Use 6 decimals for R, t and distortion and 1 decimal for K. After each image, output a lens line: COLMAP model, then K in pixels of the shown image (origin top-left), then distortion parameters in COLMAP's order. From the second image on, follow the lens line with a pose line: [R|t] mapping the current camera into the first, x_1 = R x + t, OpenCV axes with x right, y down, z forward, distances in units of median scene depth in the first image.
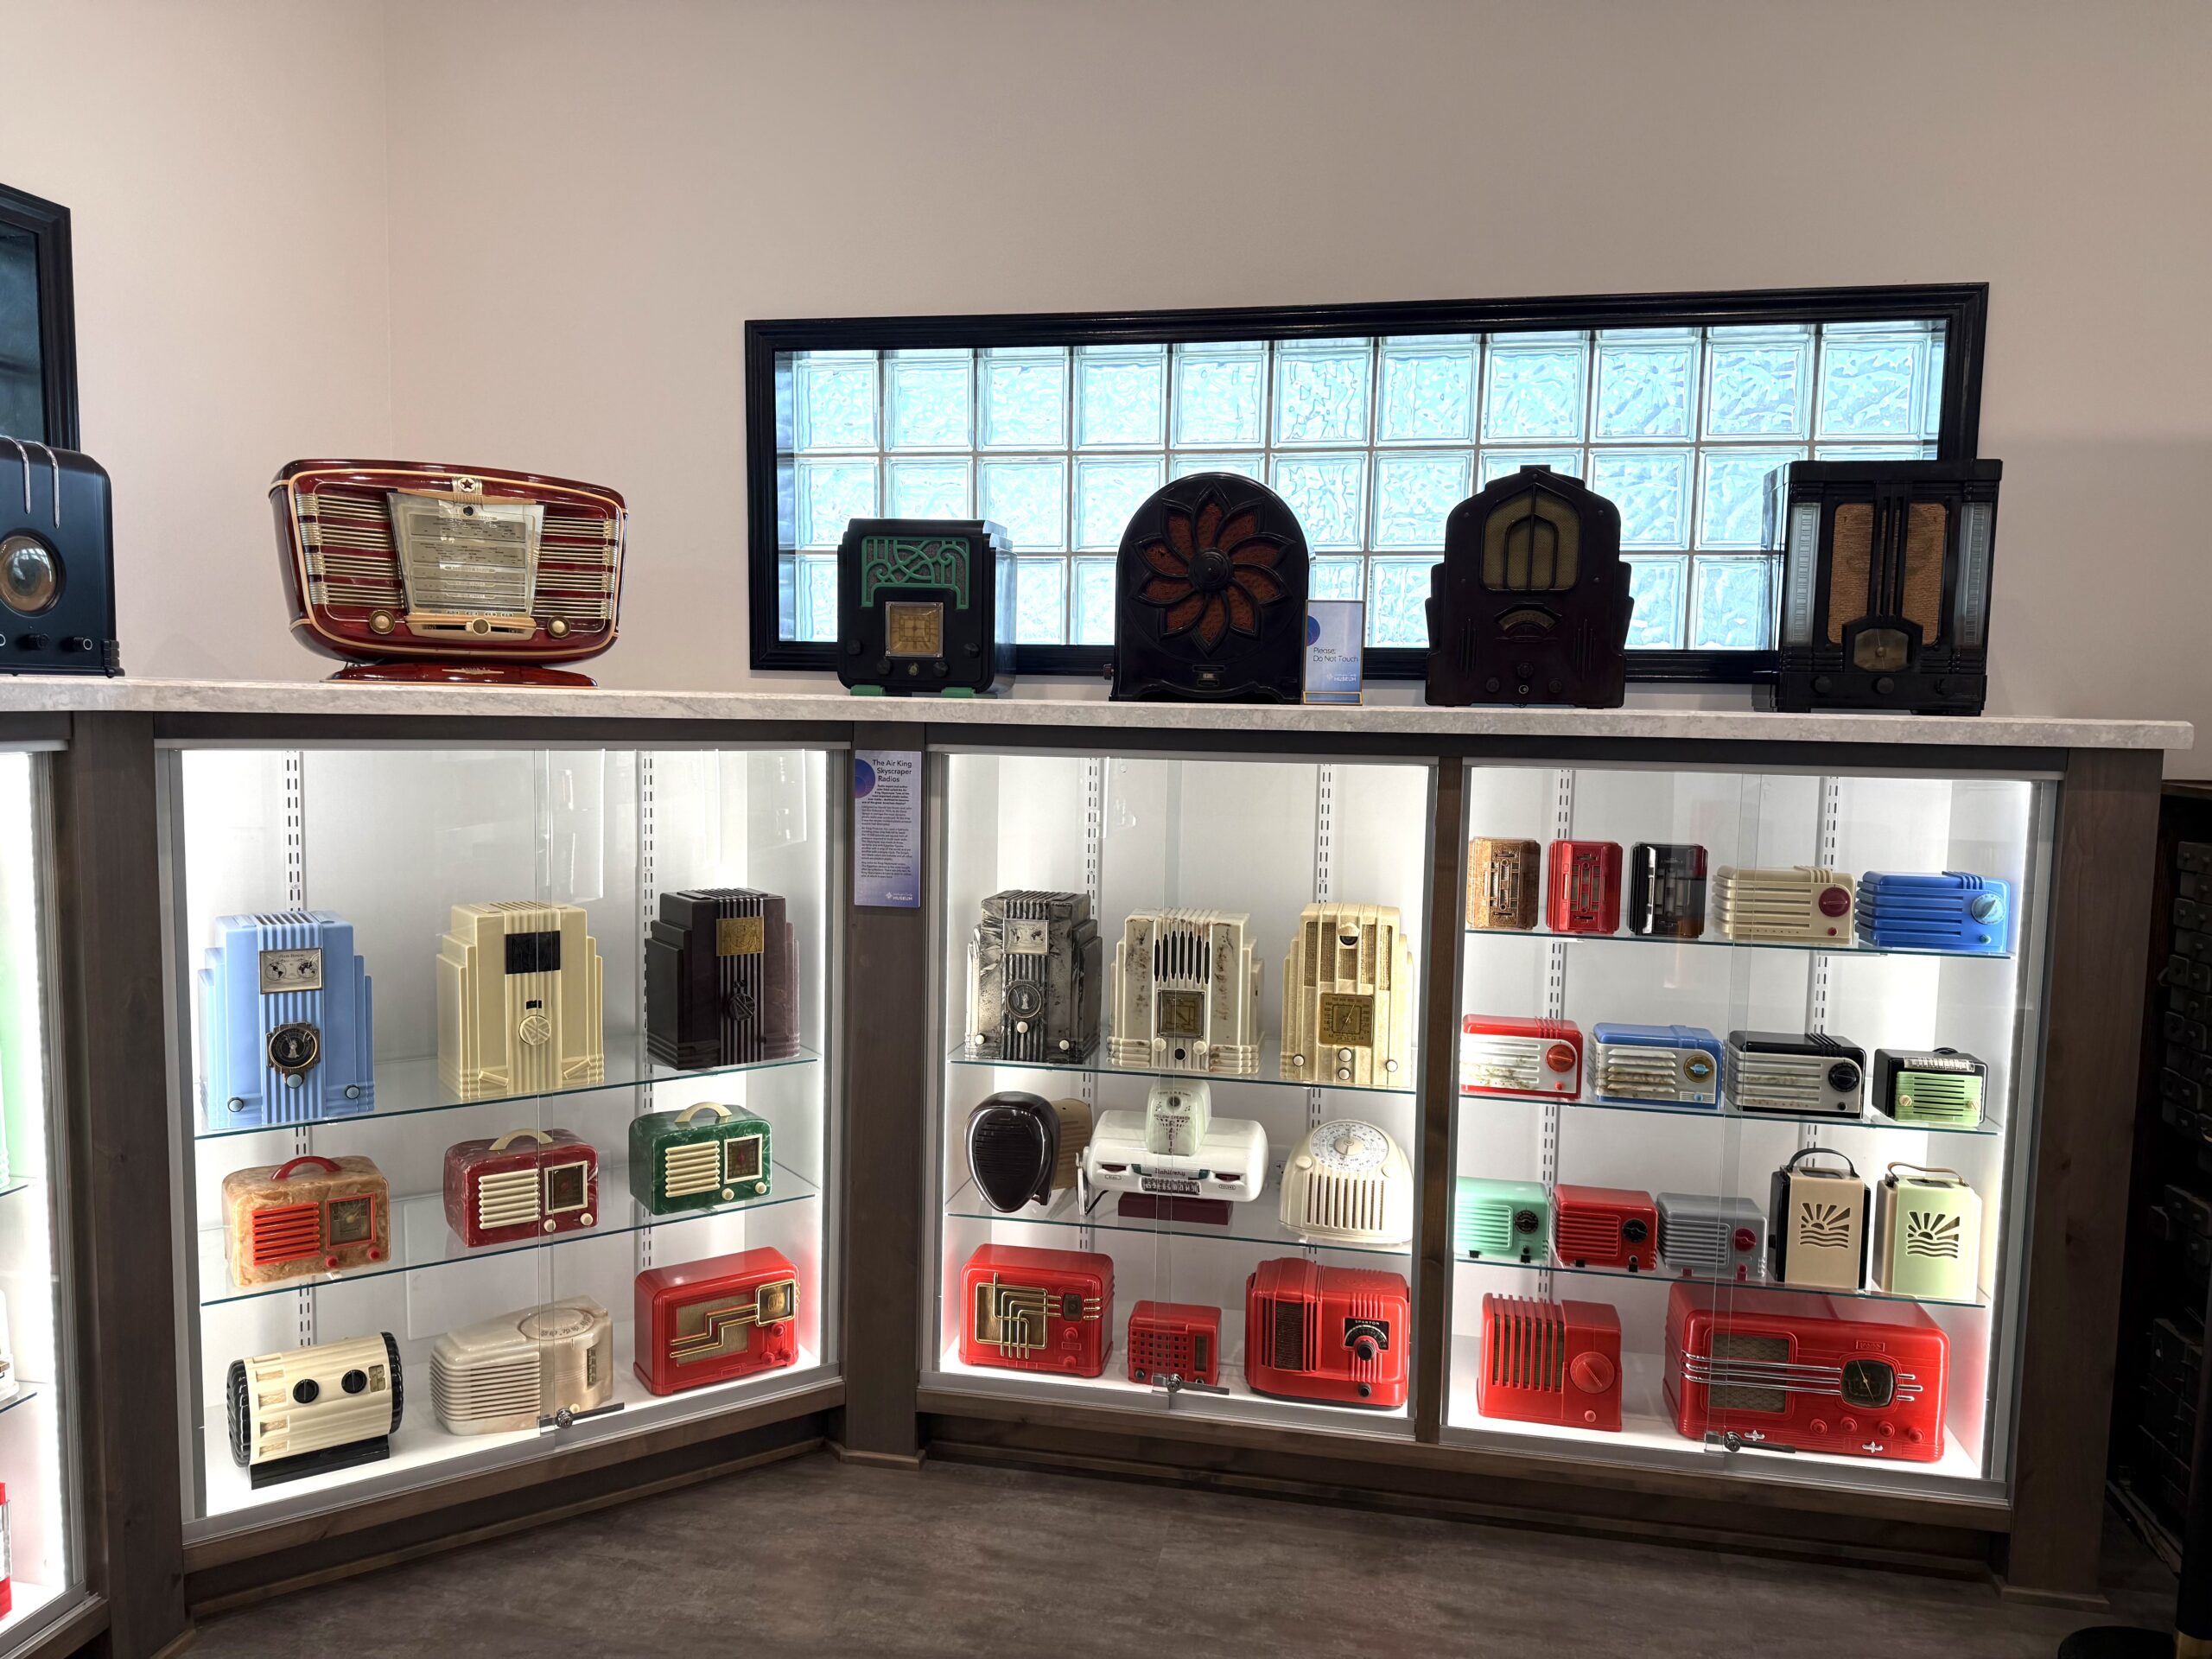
lens RADIAL K [[1564.1, 0, 1109.5], [0, 1564.1, 845.3], [0, 0, 1]] dist [0.023794, -0.020673]
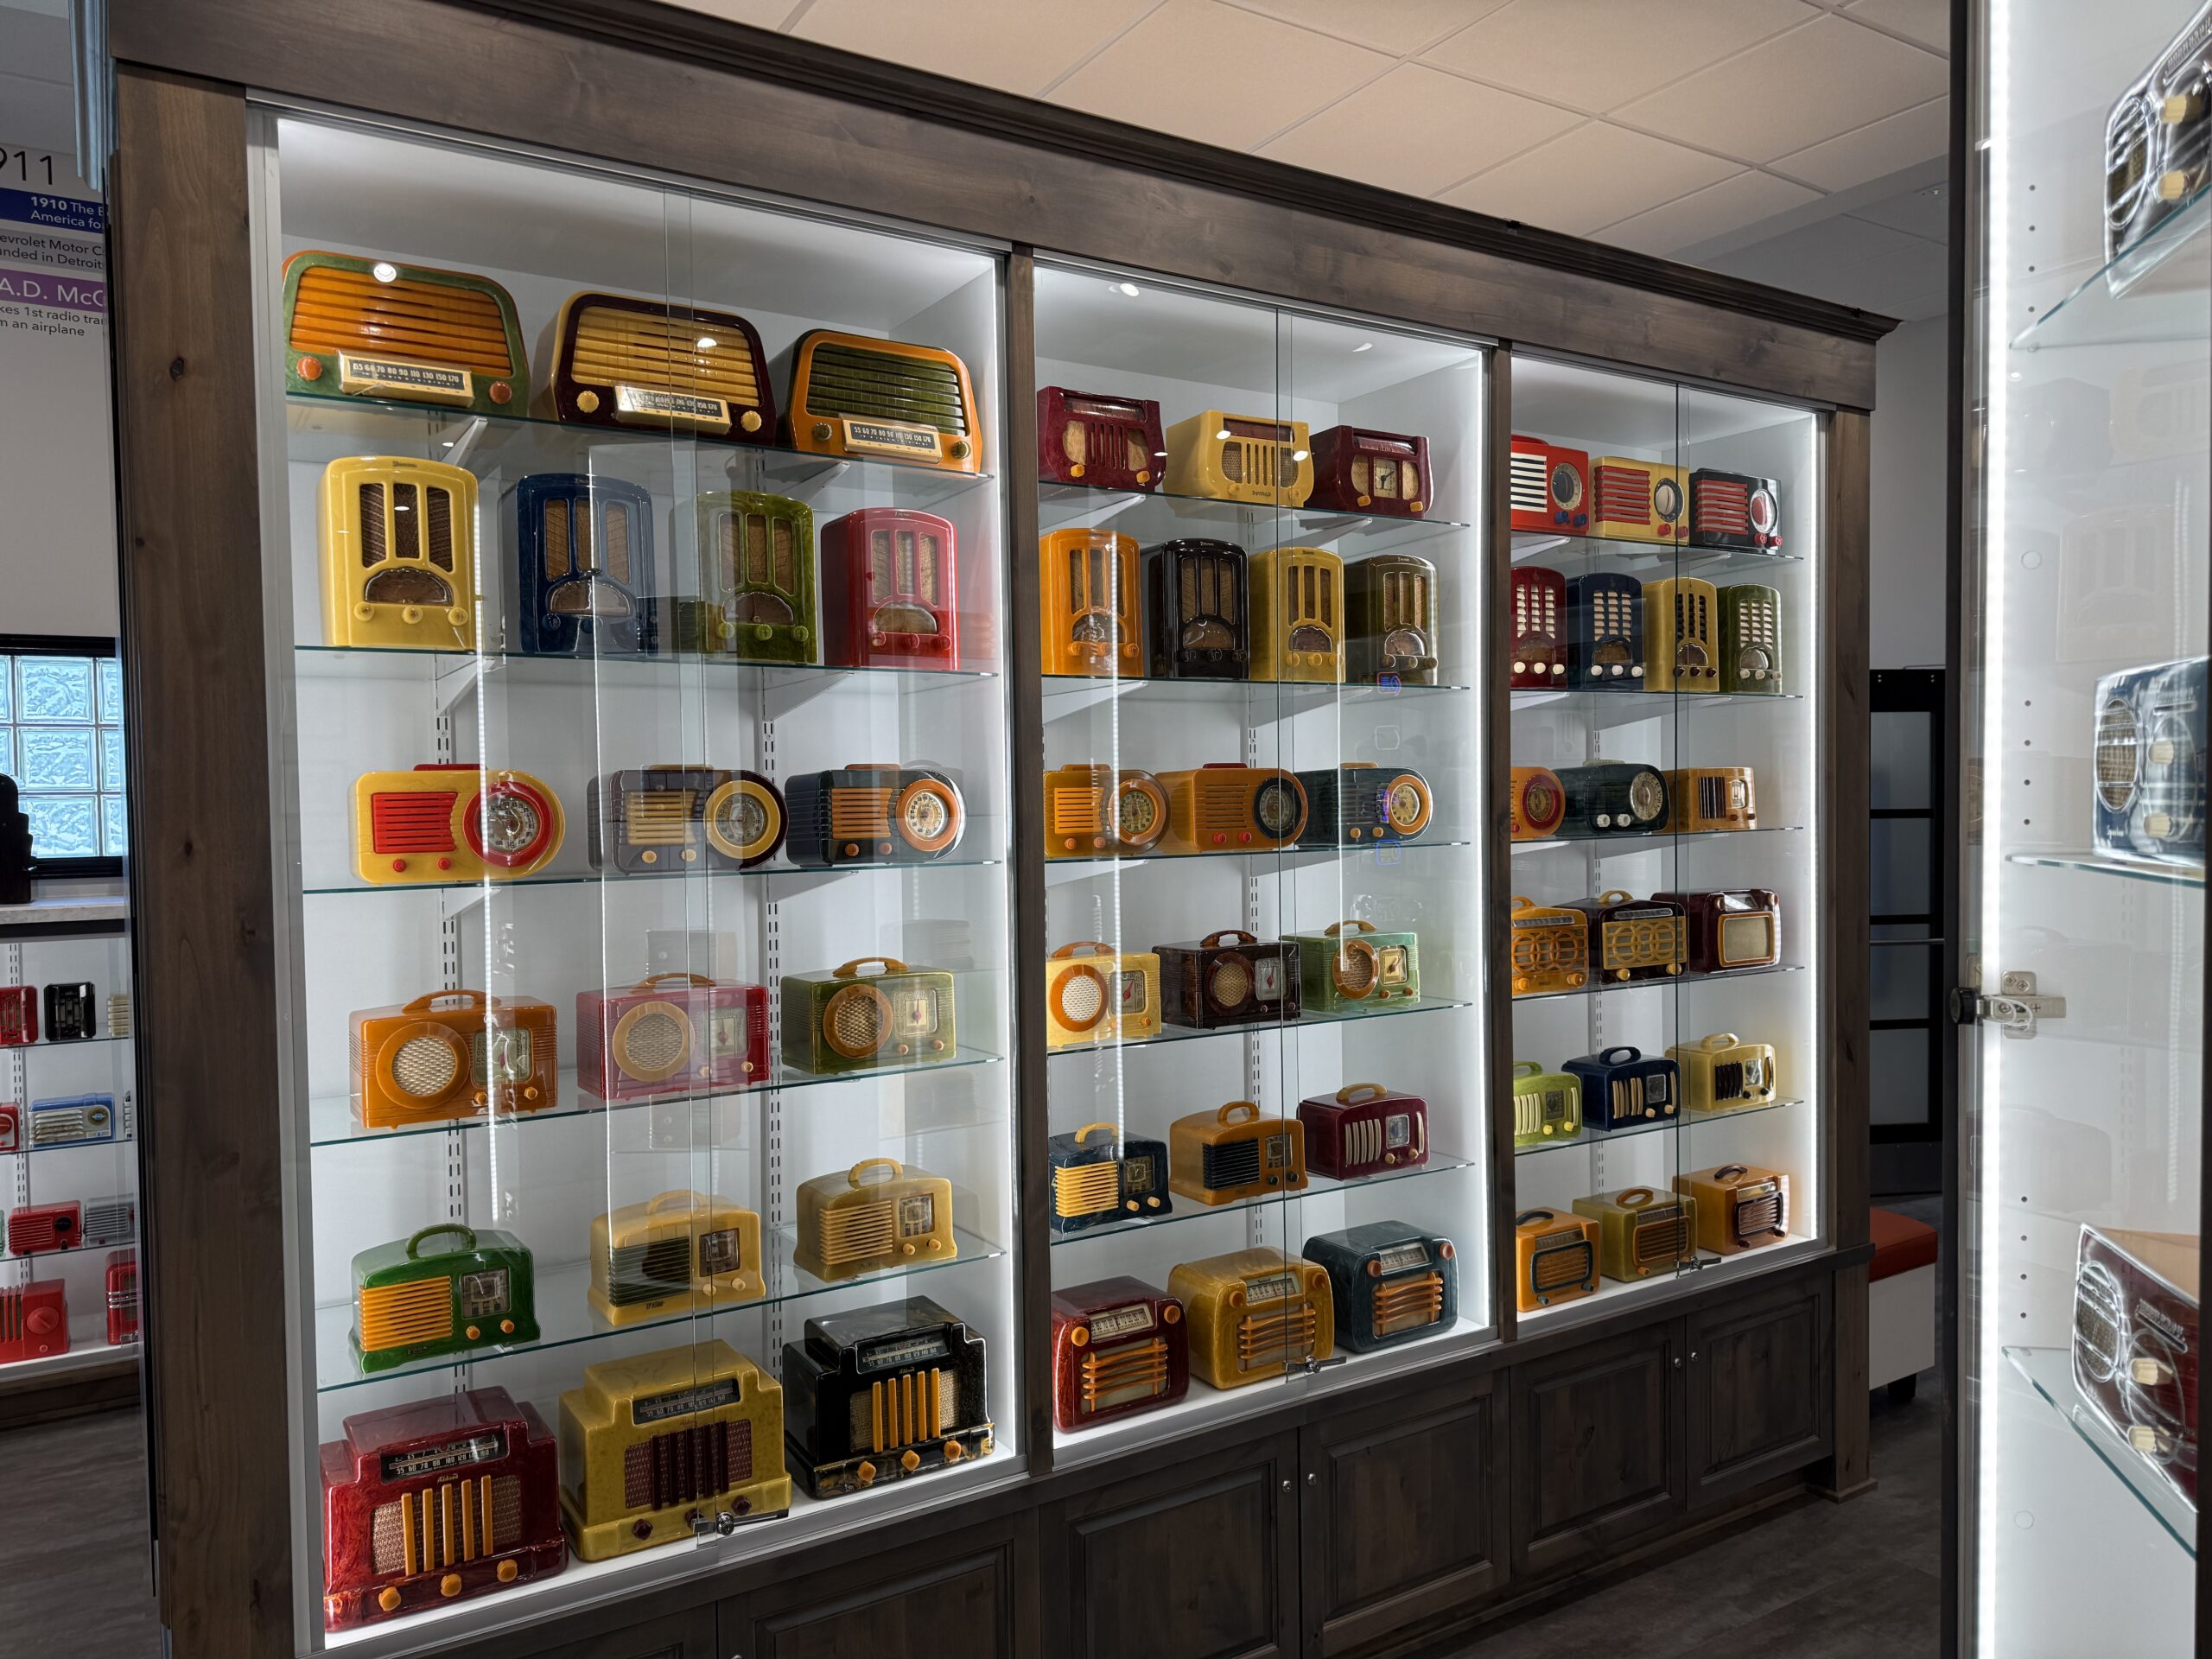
lens RADIAL K [[1564.1, 0, 1108.6], [0, 1564.1, 837.9], [0, 0, 1]] dist [0.023794, -0.020673]
pose [[0.716527, -0.048795, 0.695851, -0.003542], [0.092290, 0.995412, -0.025232, -0.009700], [-0.691428, 0.082300, 0.717743, -0.900254]]
